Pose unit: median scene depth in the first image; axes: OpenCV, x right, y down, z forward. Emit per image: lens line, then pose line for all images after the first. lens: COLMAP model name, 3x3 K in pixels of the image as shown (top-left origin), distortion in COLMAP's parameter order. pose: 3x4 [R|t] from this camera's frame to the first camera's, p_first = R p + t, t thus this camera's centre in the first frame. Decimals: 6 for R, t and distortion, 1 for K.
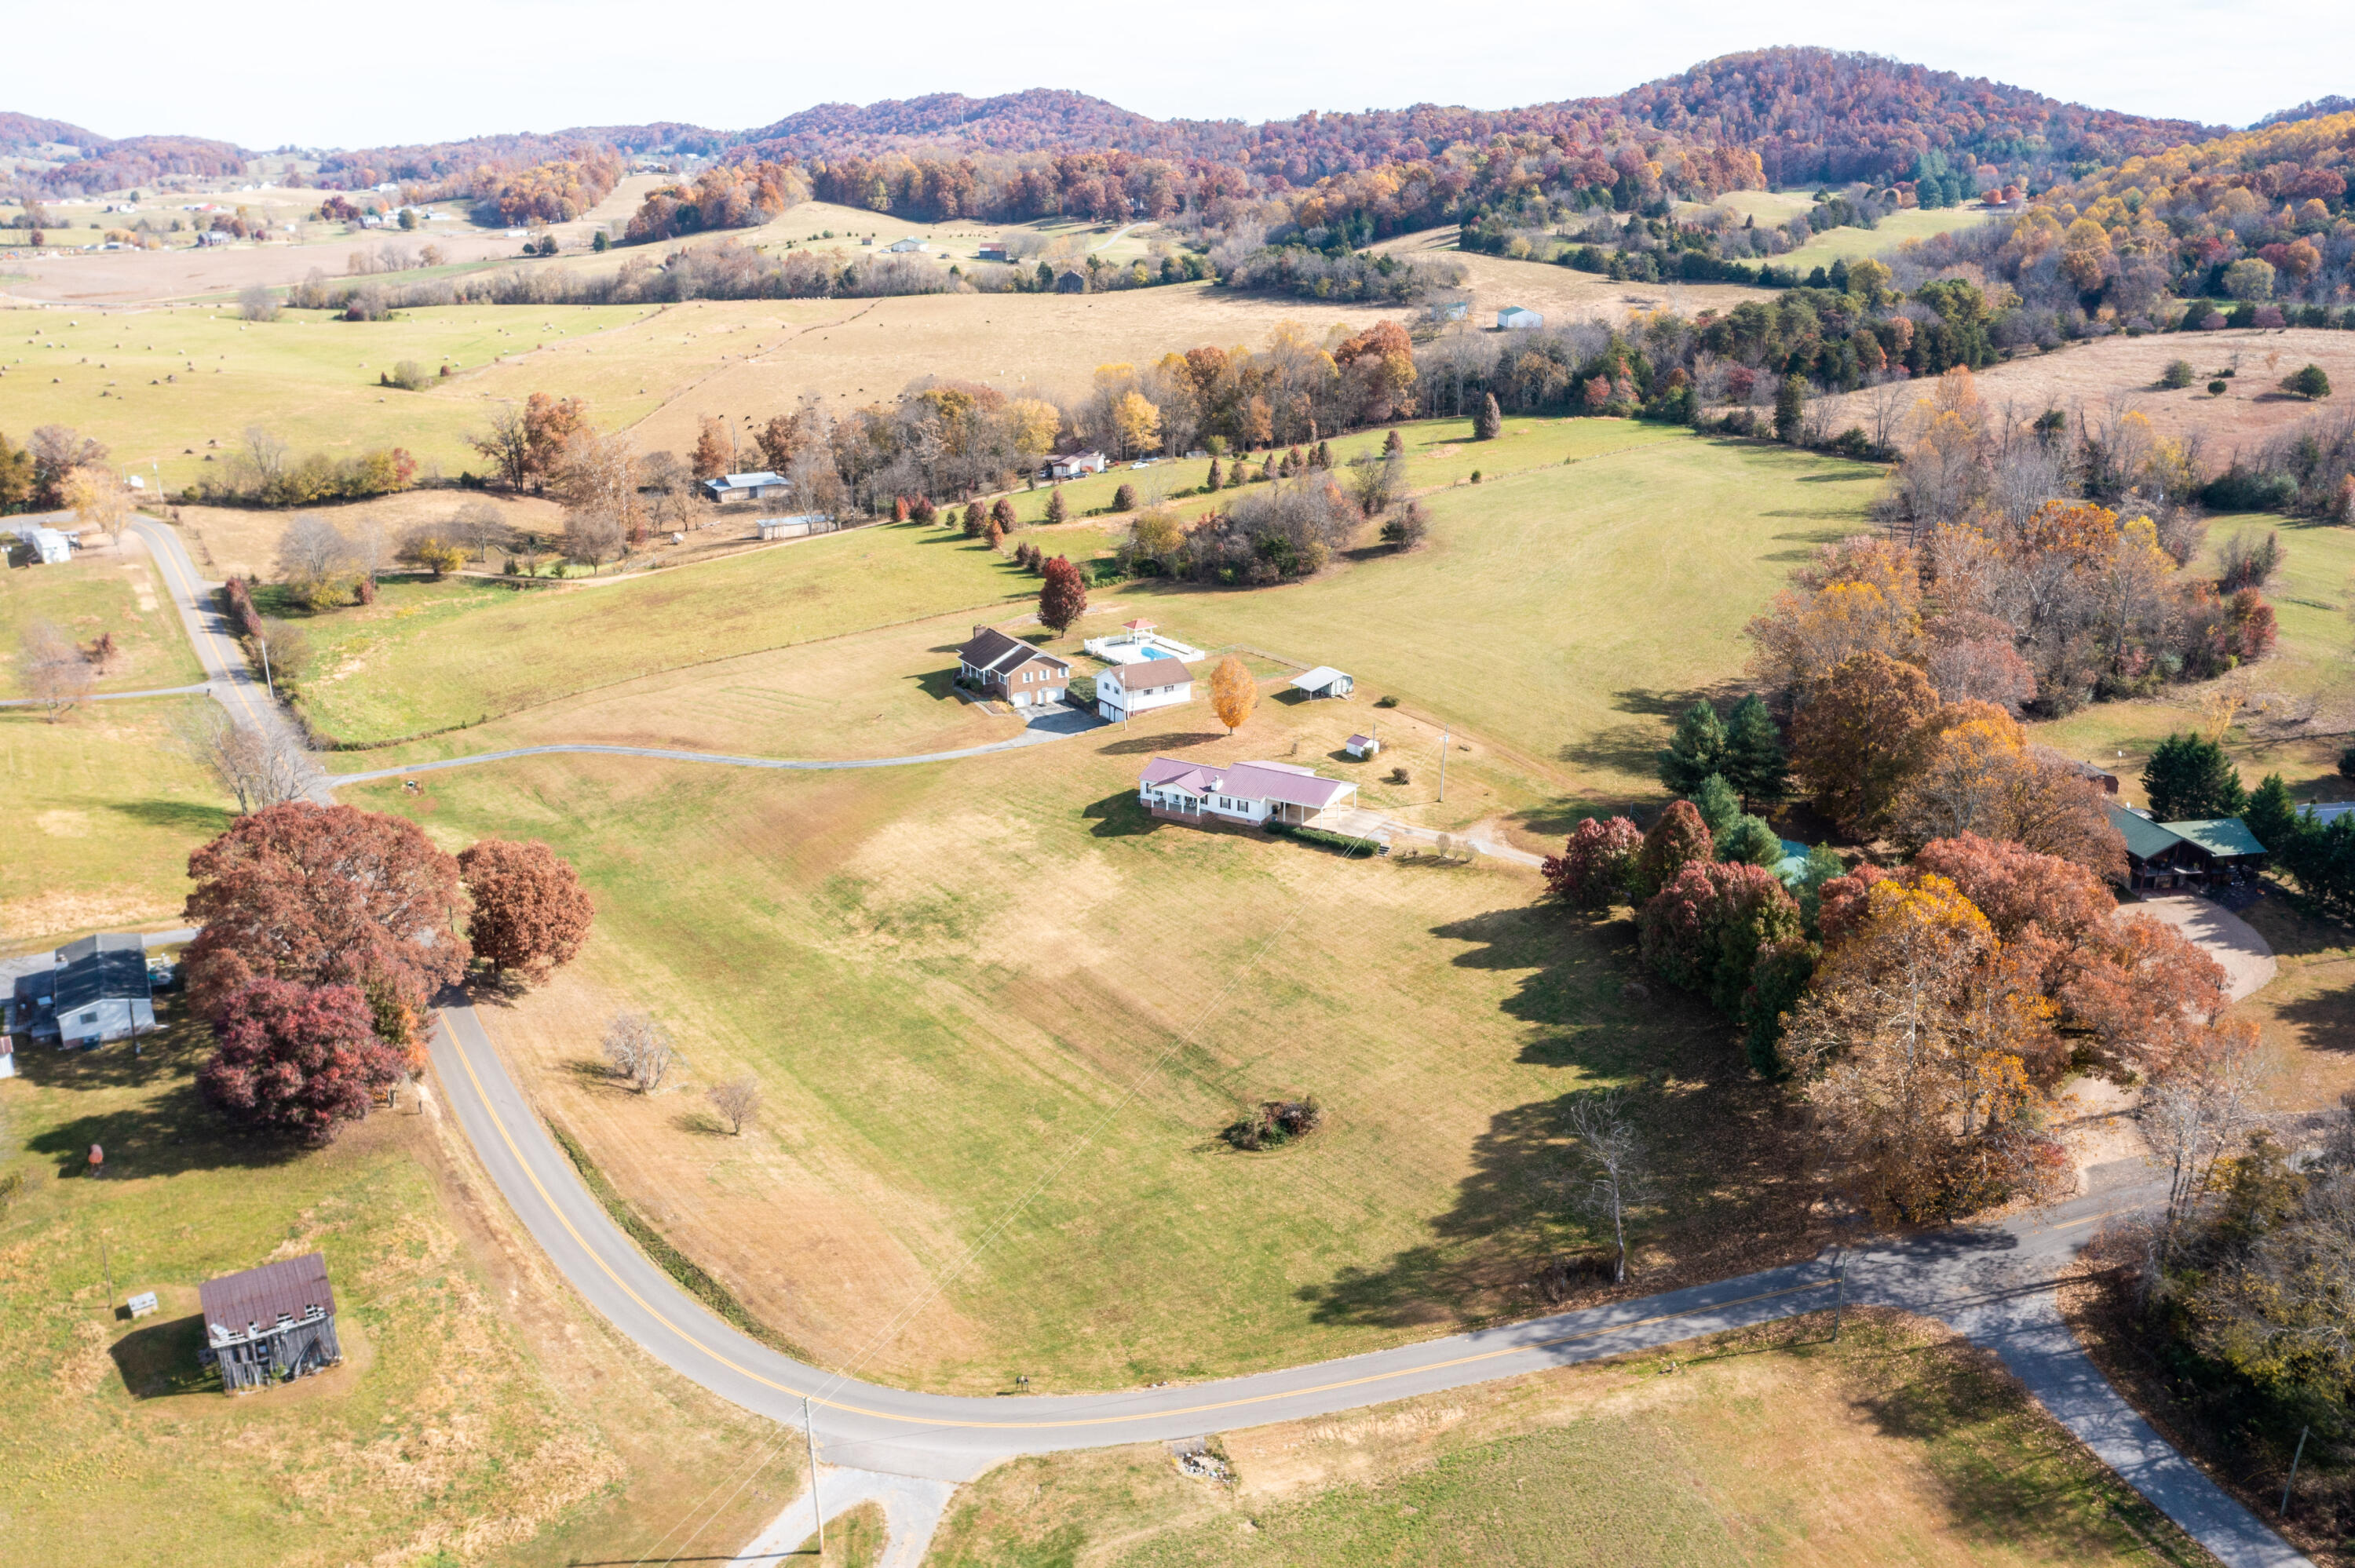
lens RADIAL K [[1913.6, 0, 1173.3], [0, 1913.6, 793.2], [0, 0, 1]] dist [-0.000124, 0.005651]
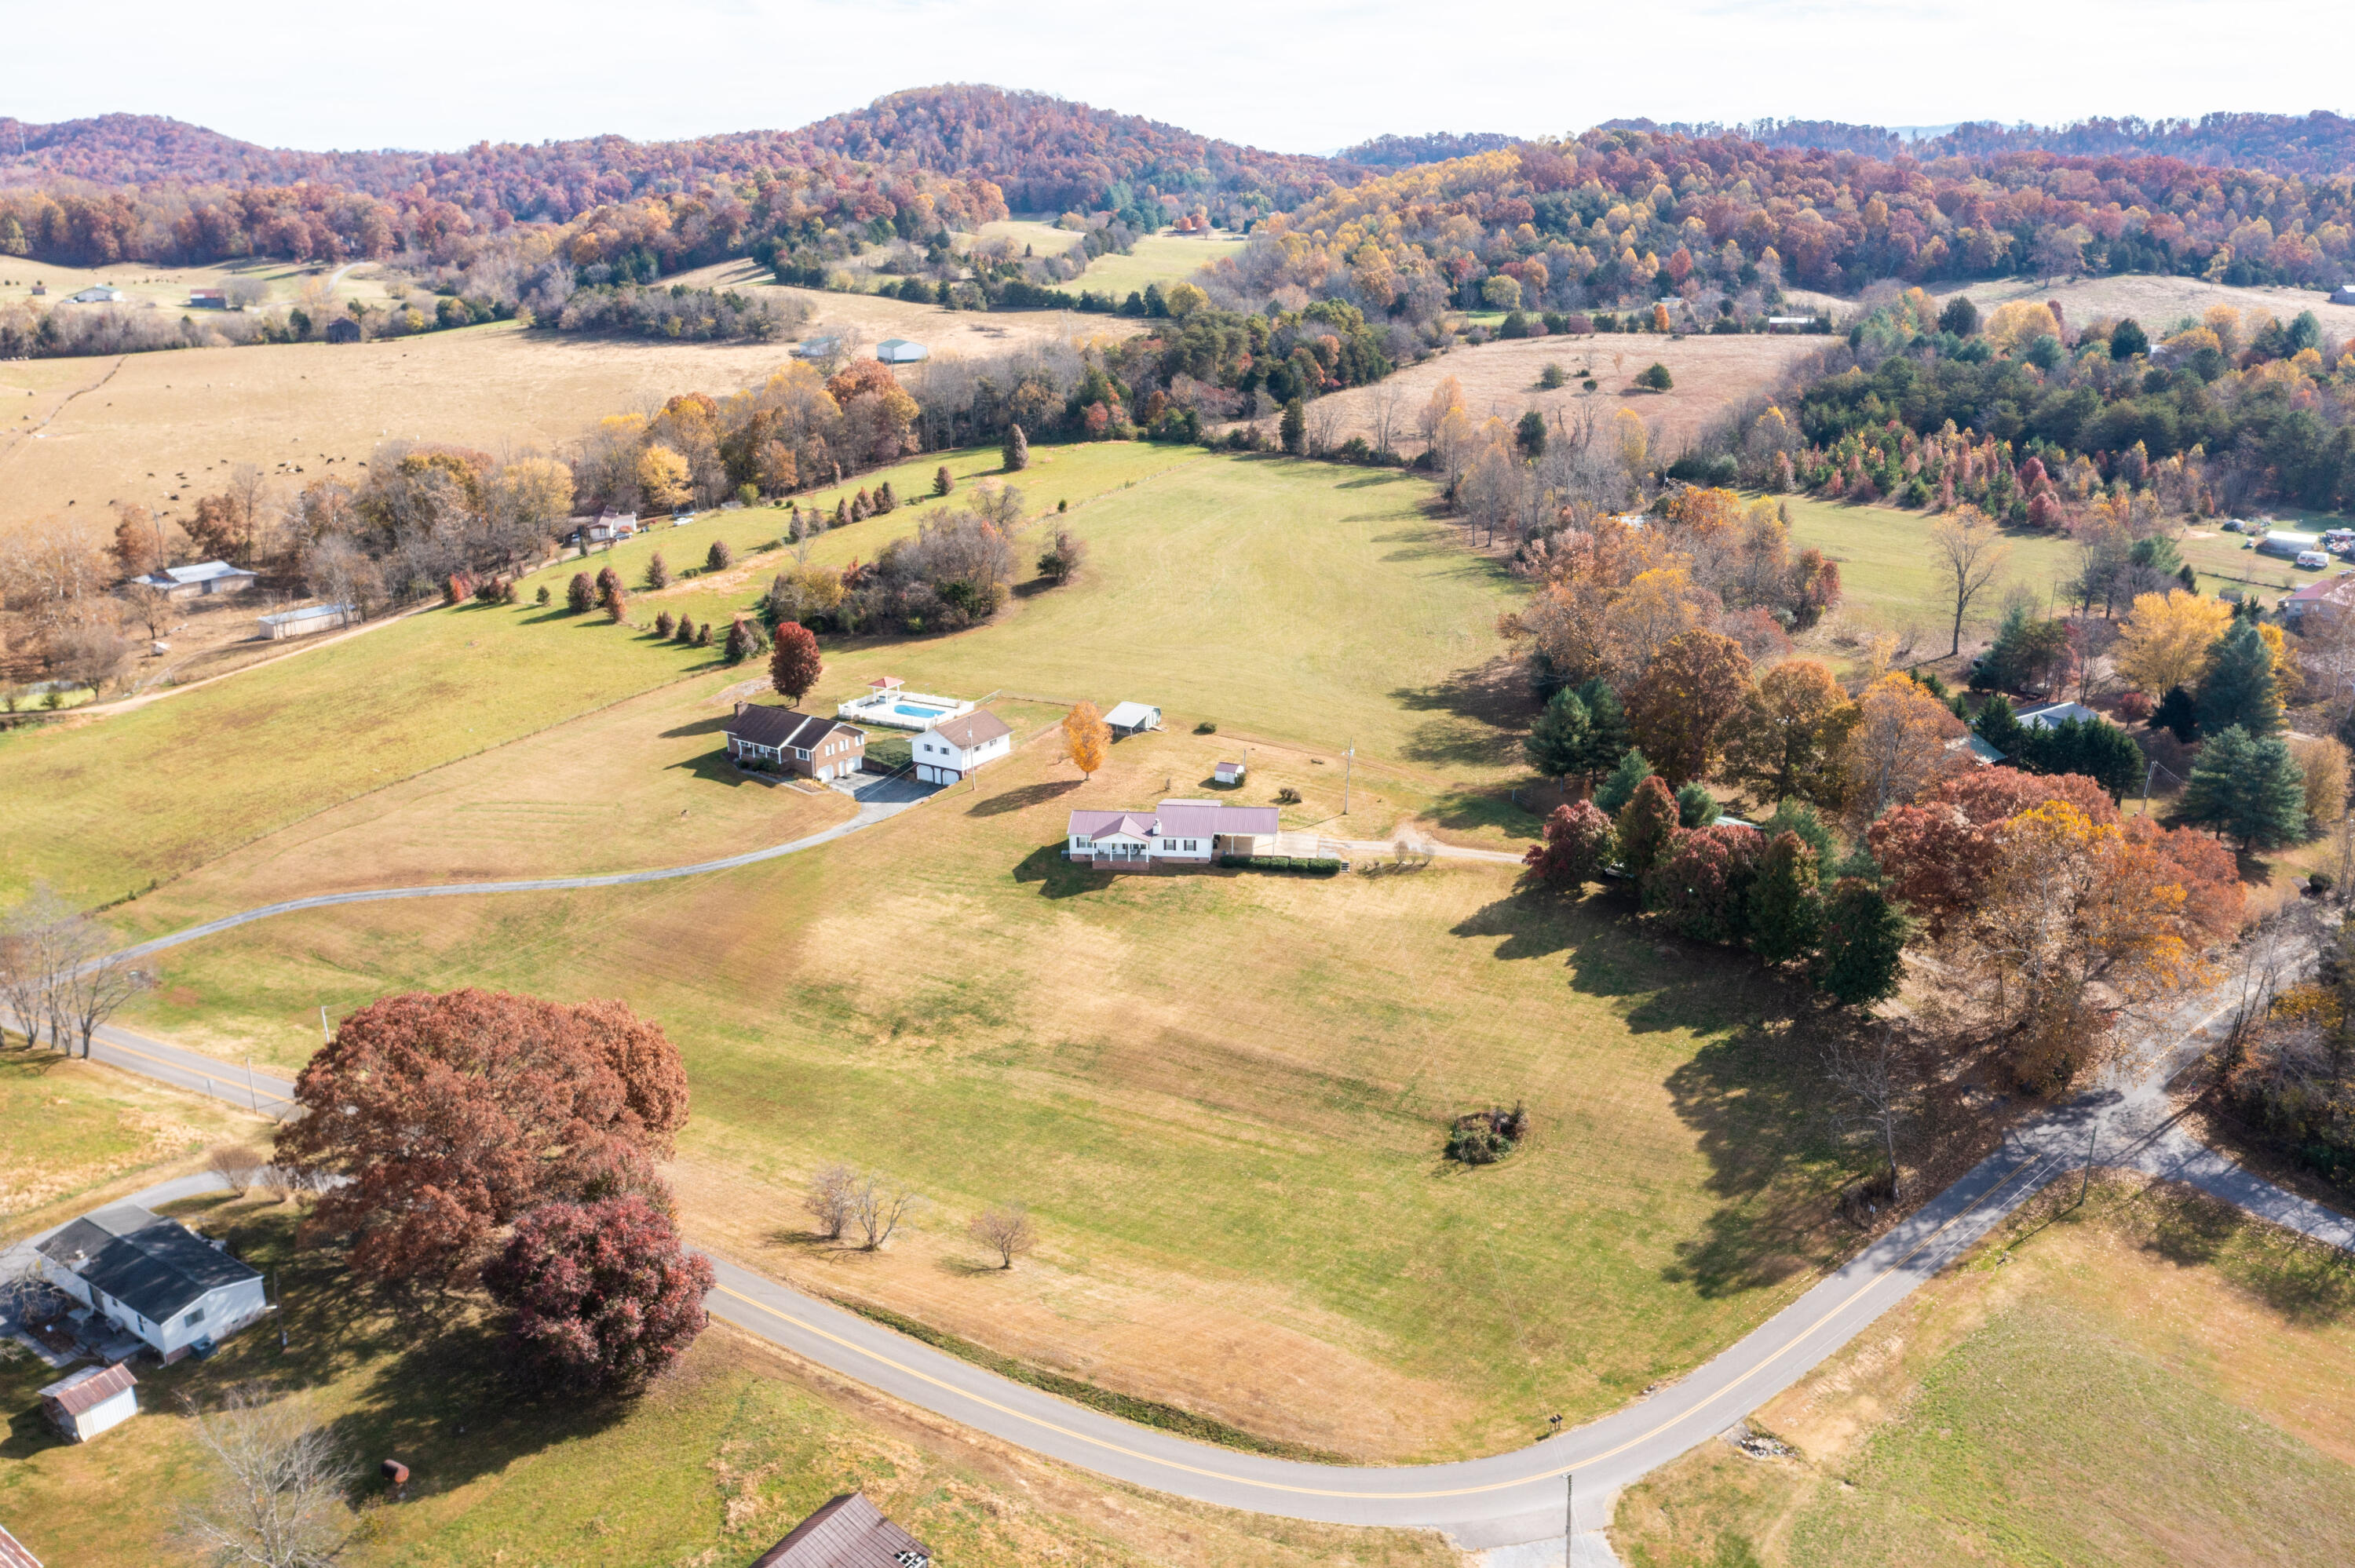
lens RADIAL K [[1913.6, 0, 1192.4], [0, 1913.6, 791.6], [0, 0, 1]] dist [-0.000124, 0.005651]
pose [[0.900692, -0.134126, 0.413236, -0.208497], [0.140468, 0.989969, 0.015153, -0.020090], [-0.411123, 0.044398, 0.910498, 0.051710]]
